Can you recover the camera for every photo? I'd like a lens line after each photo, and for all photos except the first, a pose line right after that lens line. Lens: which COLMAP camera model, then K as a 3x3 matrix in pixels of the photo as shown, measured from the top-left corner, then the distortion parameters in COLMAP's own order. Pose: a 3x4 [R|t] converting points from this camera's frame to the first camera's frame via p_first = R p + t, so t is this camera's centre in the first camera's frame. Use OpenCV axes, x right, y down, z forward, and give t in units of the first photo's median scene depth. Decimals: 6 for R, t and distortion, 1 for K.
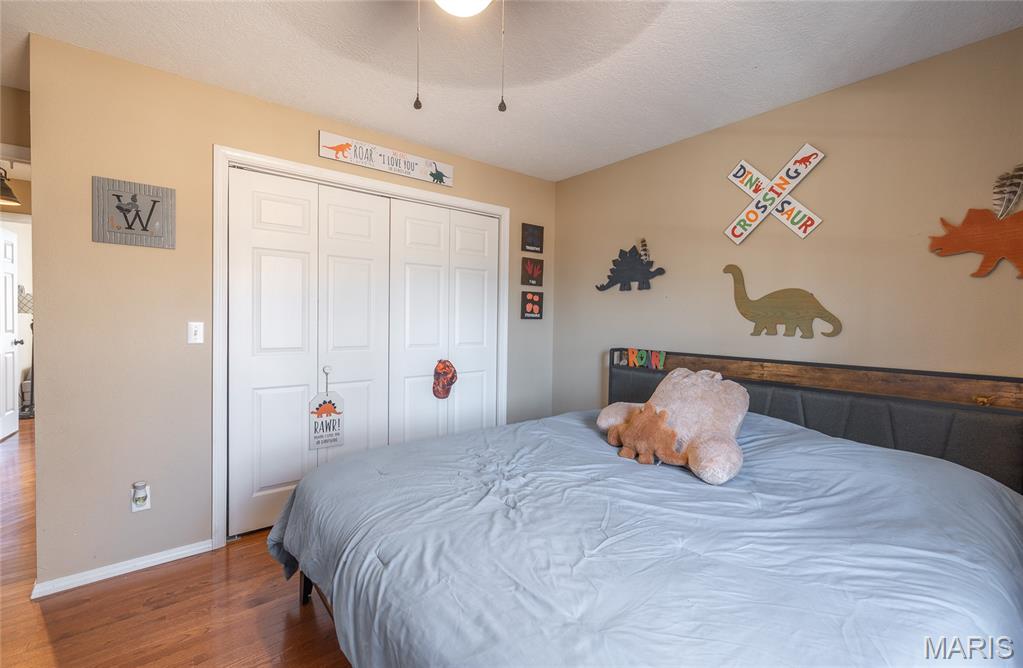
lens RADIAL K [[435.6, 0, 510.5], [0, 435.6, 335.4], [0, 0, 1]] dist [-0.000882, -0.000685]
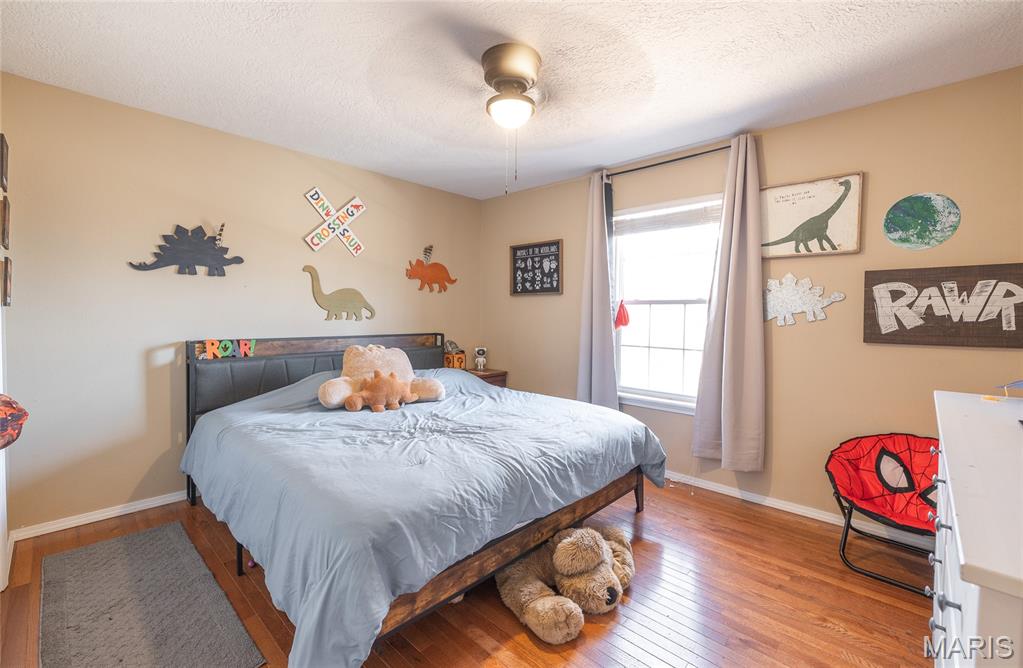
lens RADIAL K [[435.6, 0, 510.2], [0, 435.6, 326.6], [0, 0, 1]] dist [-0.000882, -0.000685]
pose [[-0.152404, -0.061509, 0.986402, -0.876101], [0.010756, 0.997899, 0.063888, -0.060213], [-0.988260, 0.020347, -0.151422, 0.627168]]
